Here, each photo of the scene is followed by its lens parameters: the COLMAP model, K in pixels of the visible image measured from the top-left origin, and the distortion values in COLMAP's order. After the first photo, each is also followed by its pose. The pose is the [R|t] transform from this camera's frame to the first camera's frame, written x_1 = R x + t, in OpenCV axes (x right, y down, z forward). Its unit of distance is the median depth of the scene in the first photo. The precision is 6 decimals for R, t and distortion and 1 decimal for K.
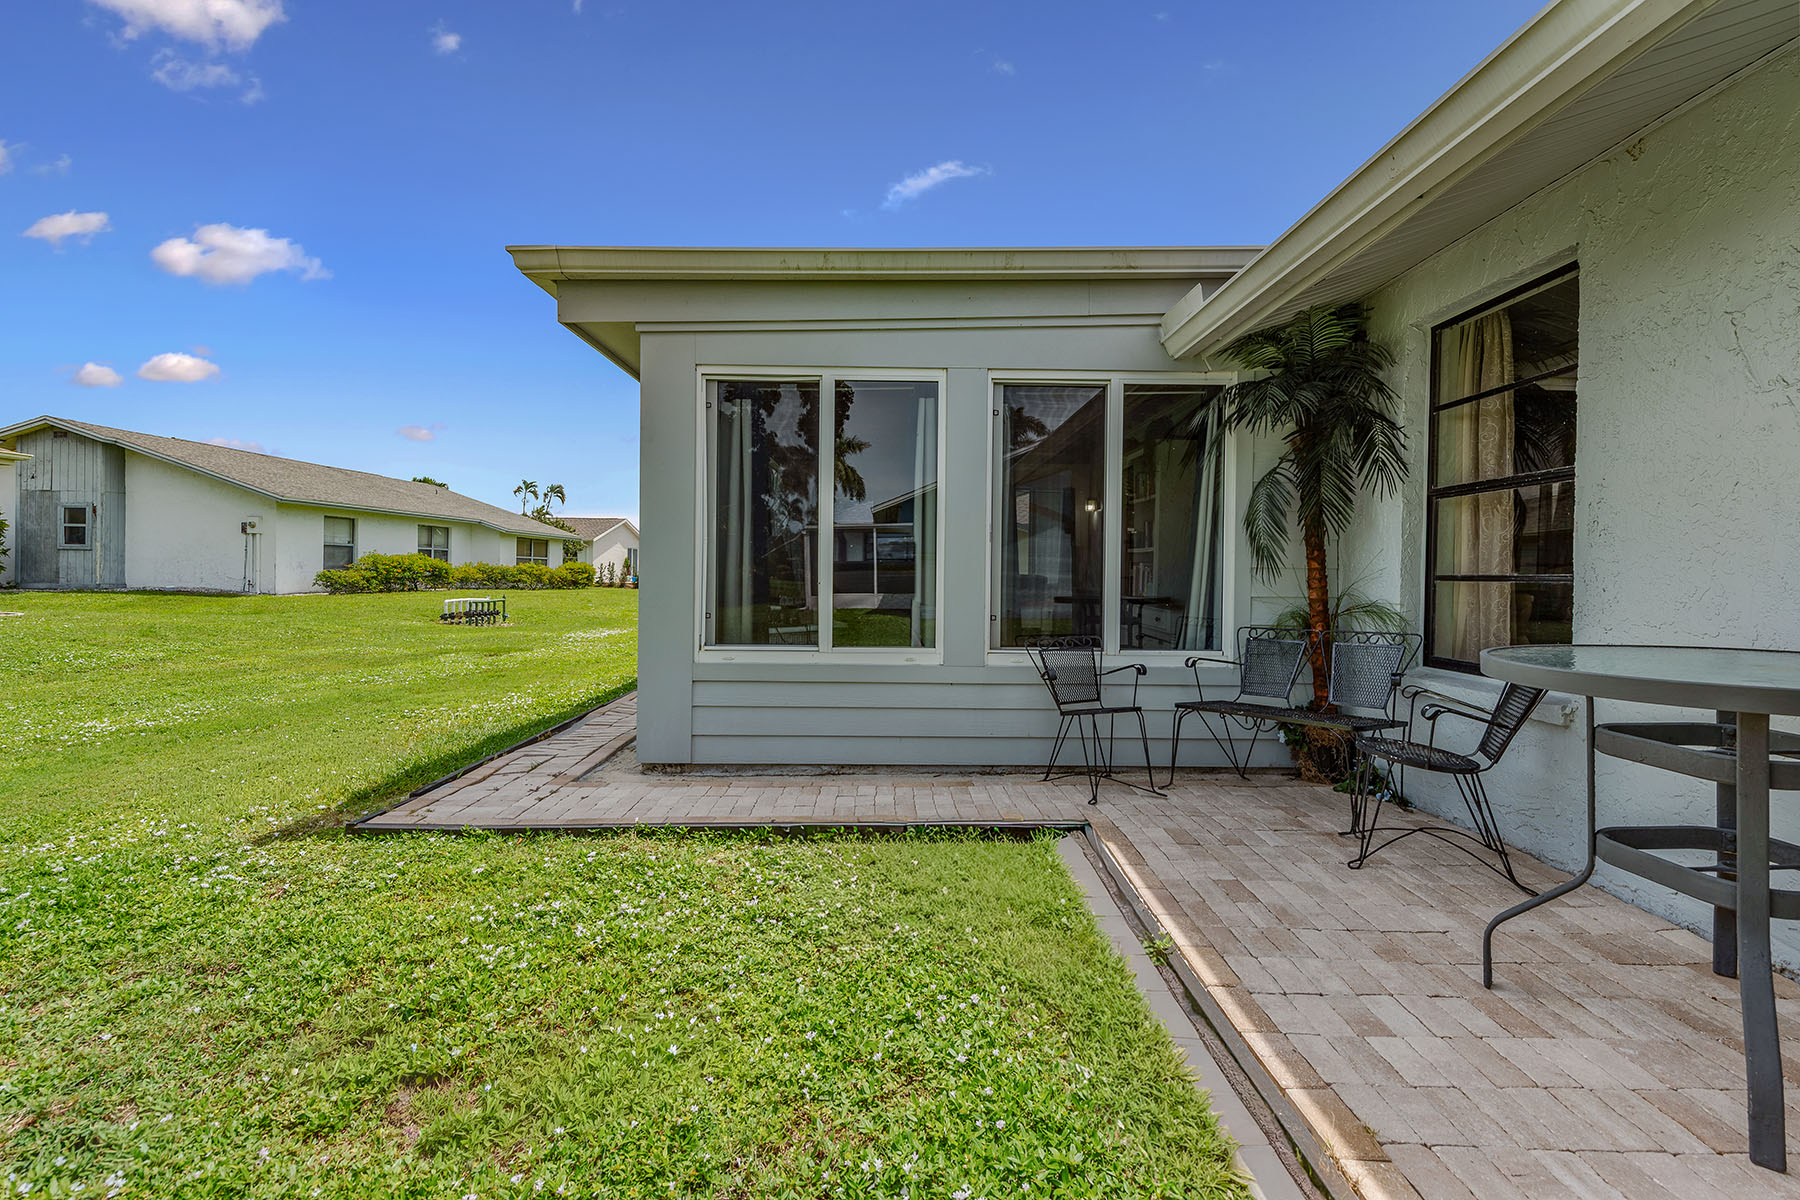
lens RADIAL K [[823.5, 0, 900.0], [0, 823.5, 600.0], [0, 0, 1]] dist [0.029129, 0.000045]
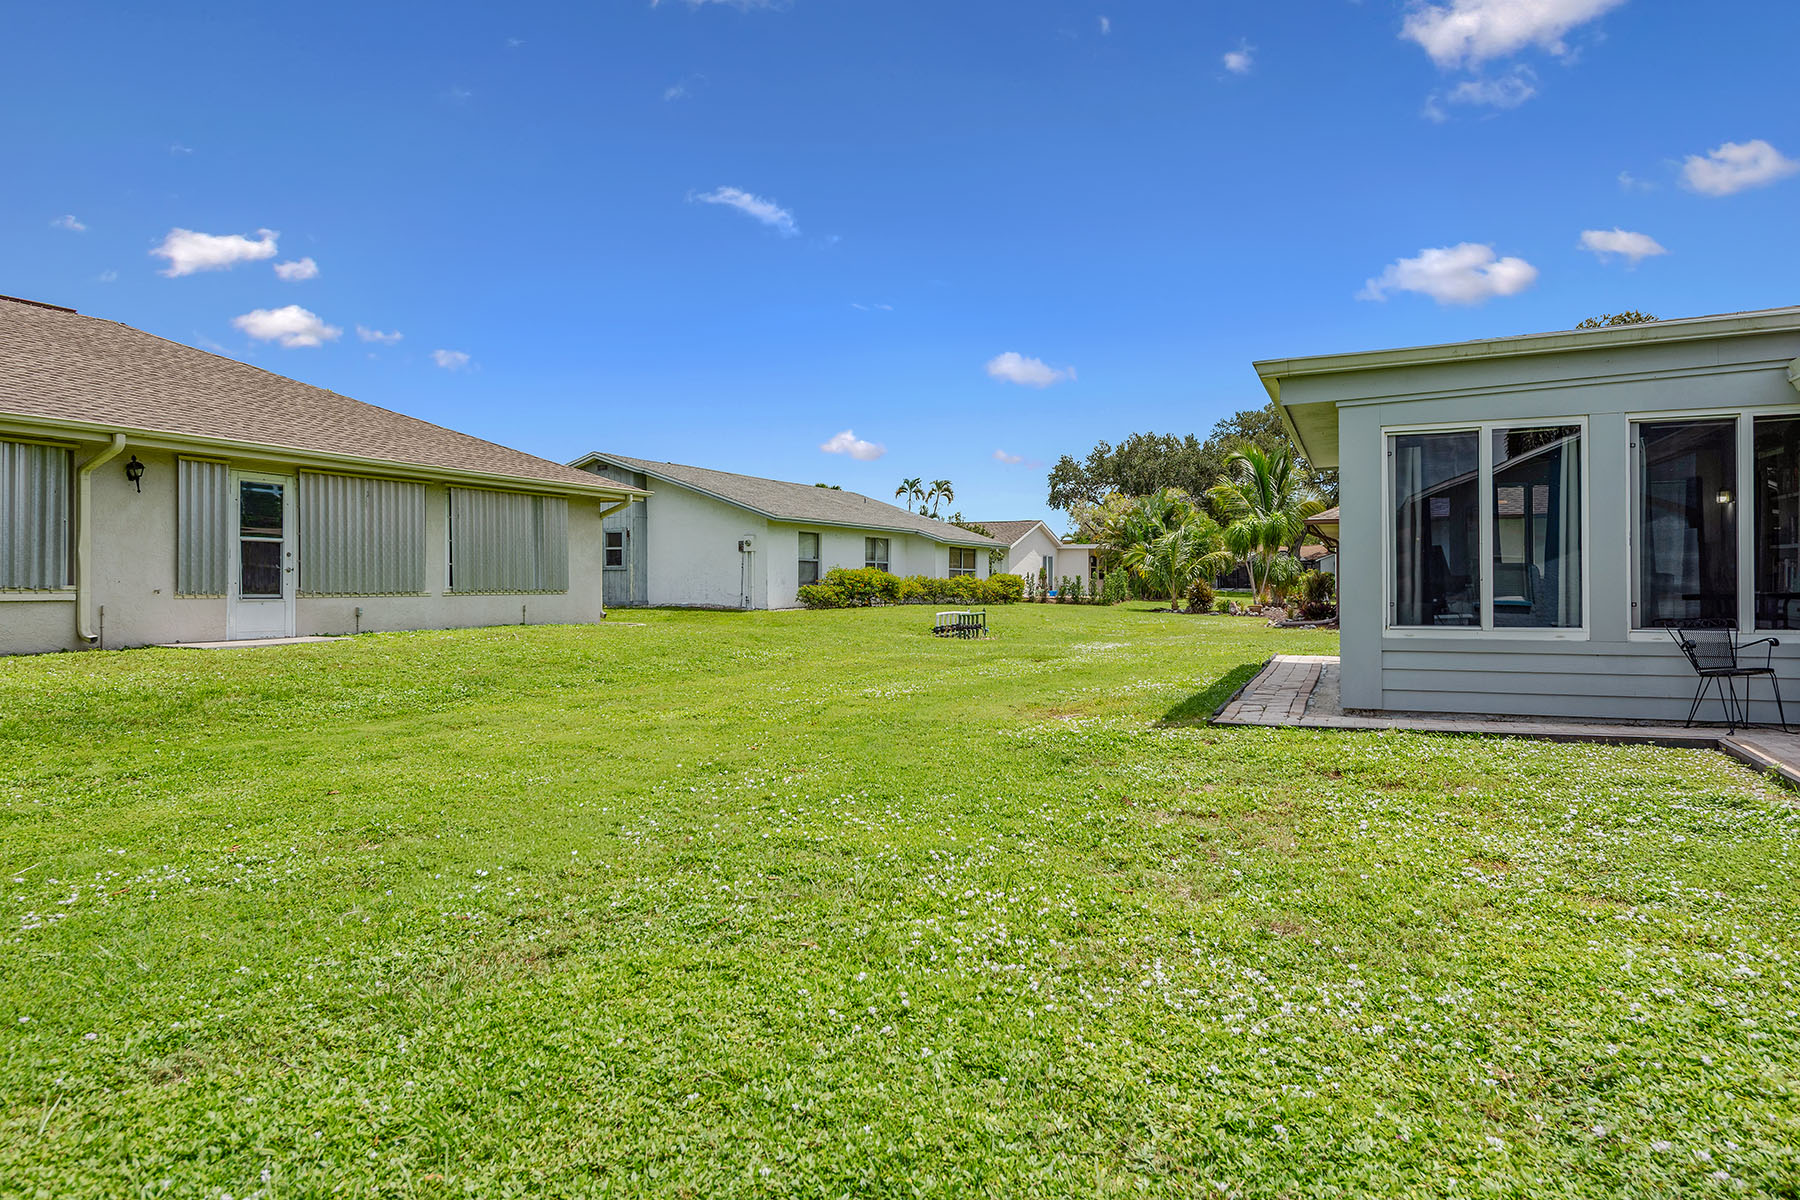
lens RADIAL K [[1154.5, 0, 900.6], [0, 1154.5, 590.7], [0, 0, 1]] dist [0.059984, -0.045410]
pose [[0.926643, -0.013122, -0.375713, -0.064548], [0.002391, 0.999576, -0.029015, 0.012581], [0.375935, 0.025988, 0.926282, -0.280795]]
